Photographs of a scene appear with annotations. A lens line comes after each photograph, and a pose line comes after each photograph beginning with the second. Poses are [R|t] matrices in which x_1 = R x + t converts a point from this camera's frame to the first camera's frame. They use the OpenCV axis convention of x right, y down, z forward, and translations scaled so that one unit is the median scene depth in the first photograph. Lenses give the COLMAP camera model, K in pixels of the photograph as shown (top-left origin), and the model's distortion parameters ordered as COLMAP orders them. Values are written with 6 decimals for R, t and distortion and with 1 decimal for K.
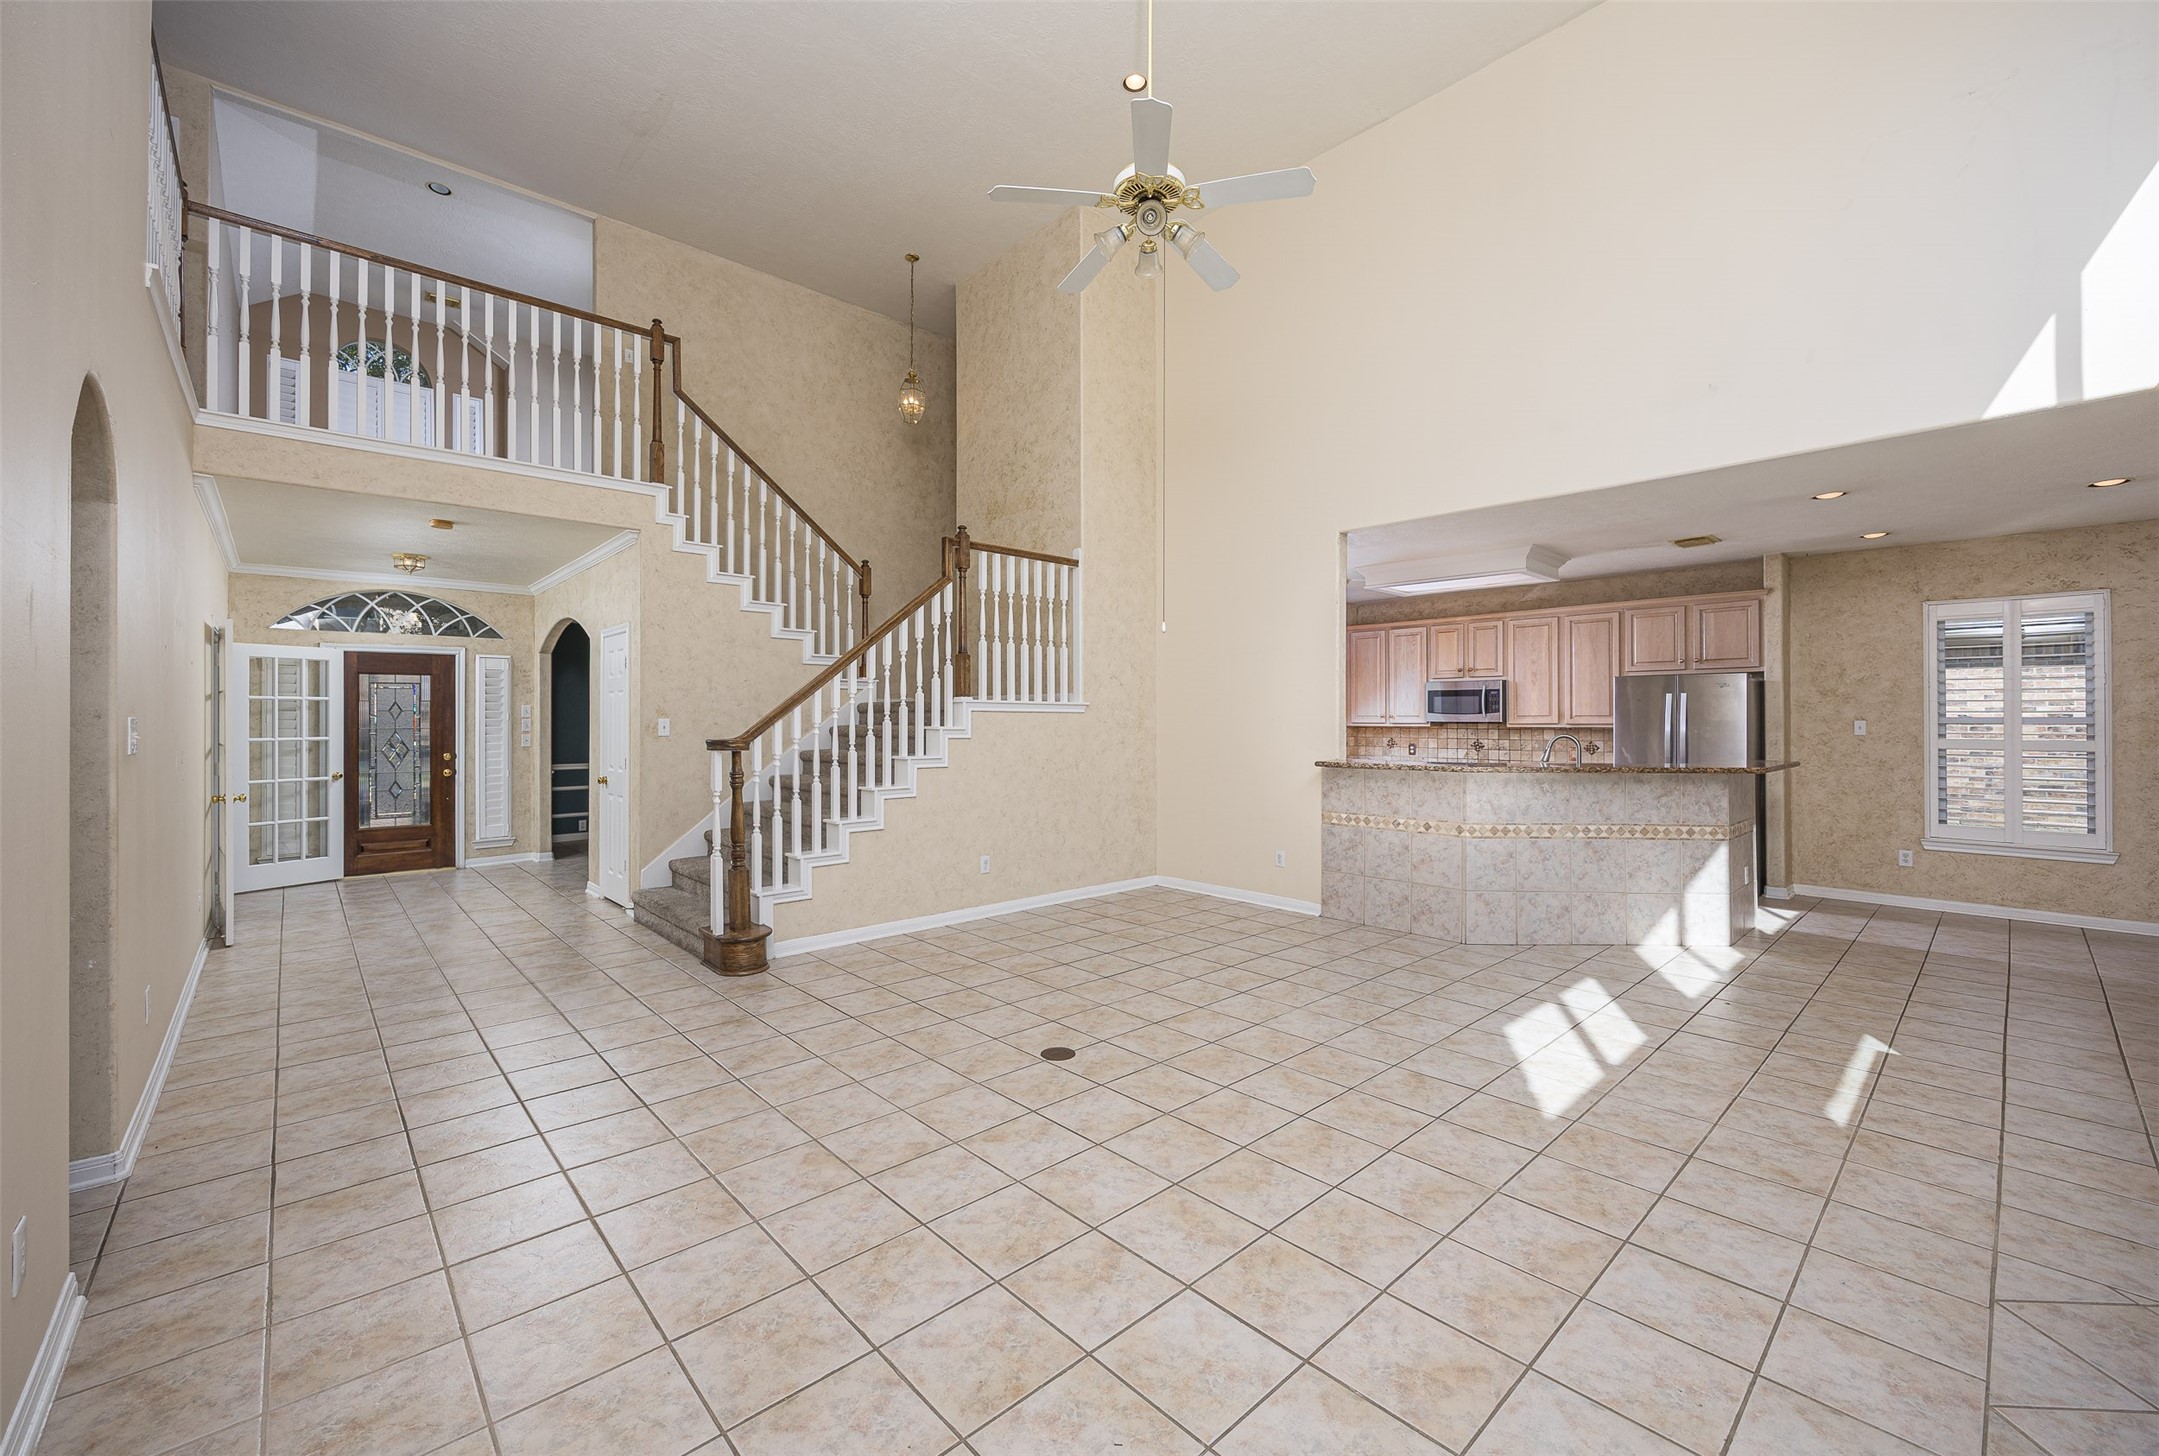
lens RADIAL K [[866.1, 0, 1079.5], [0, 866.1, 728.0], [0, 0, 1]] dist [-0.000046, -0.000003]
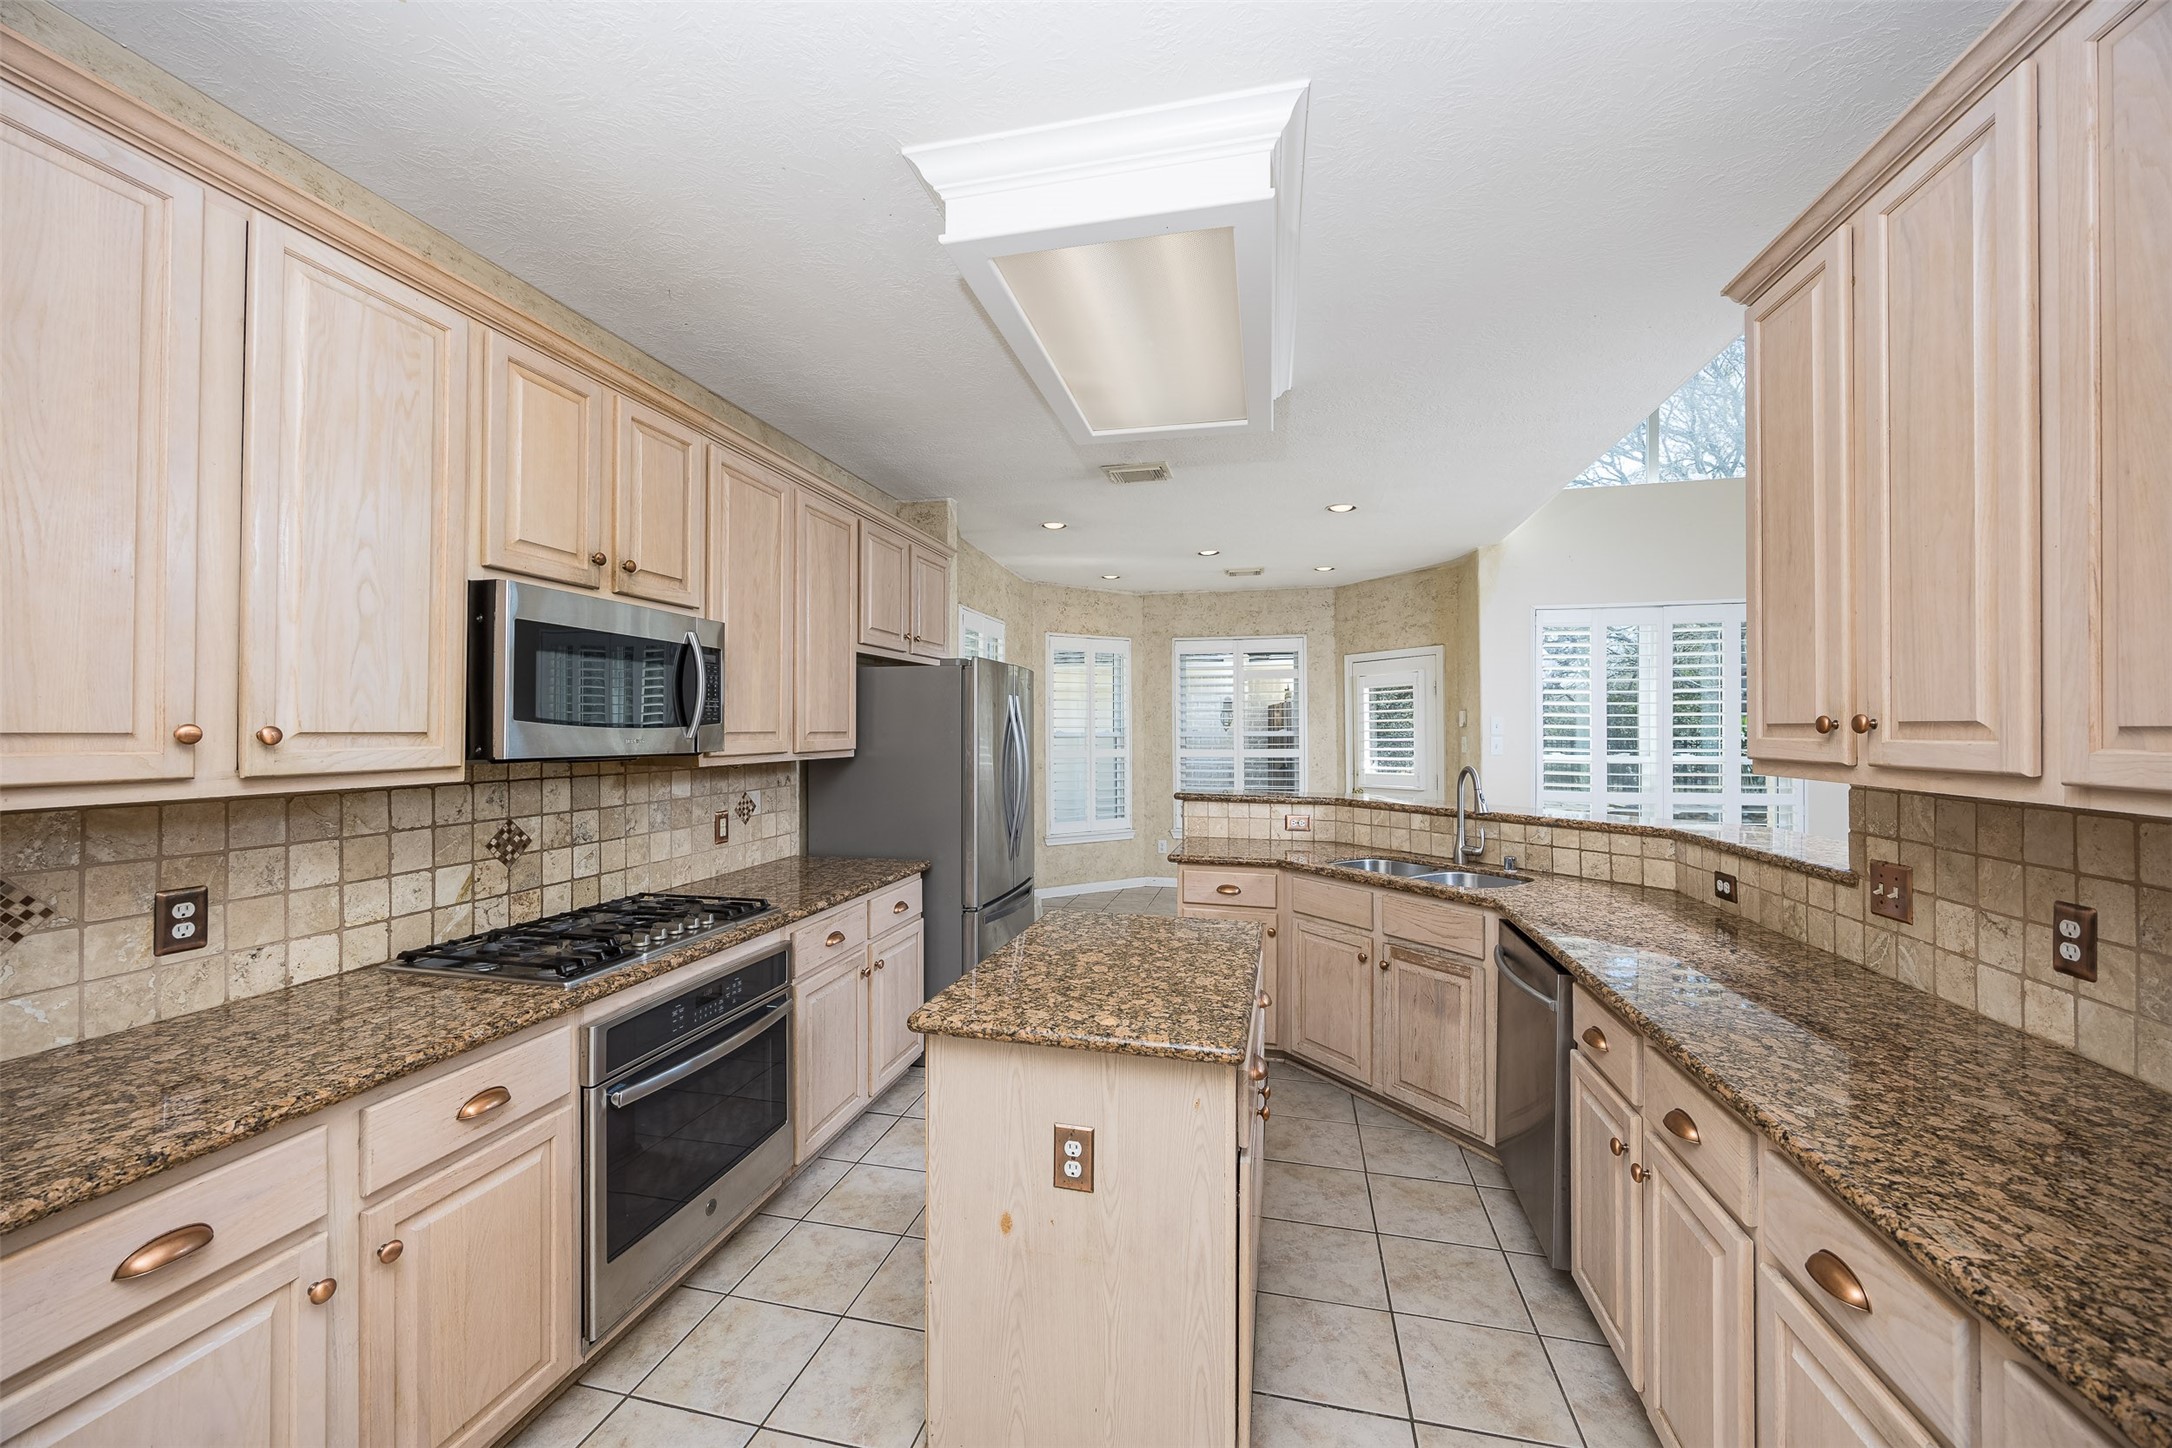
lens RADIAL K [[823.9, 0, 1083.5], [0, 823.9, 715.6], [0, 0, 1]] dist [0.000971, -0.000128]
pose [[-0.562182, 0.005132, 0.826997, 0.153163], [0.003808, 0.999986, -0.003617, -0.018468], [-0.827004, 0.001116, -0.562194, 1.030878]]
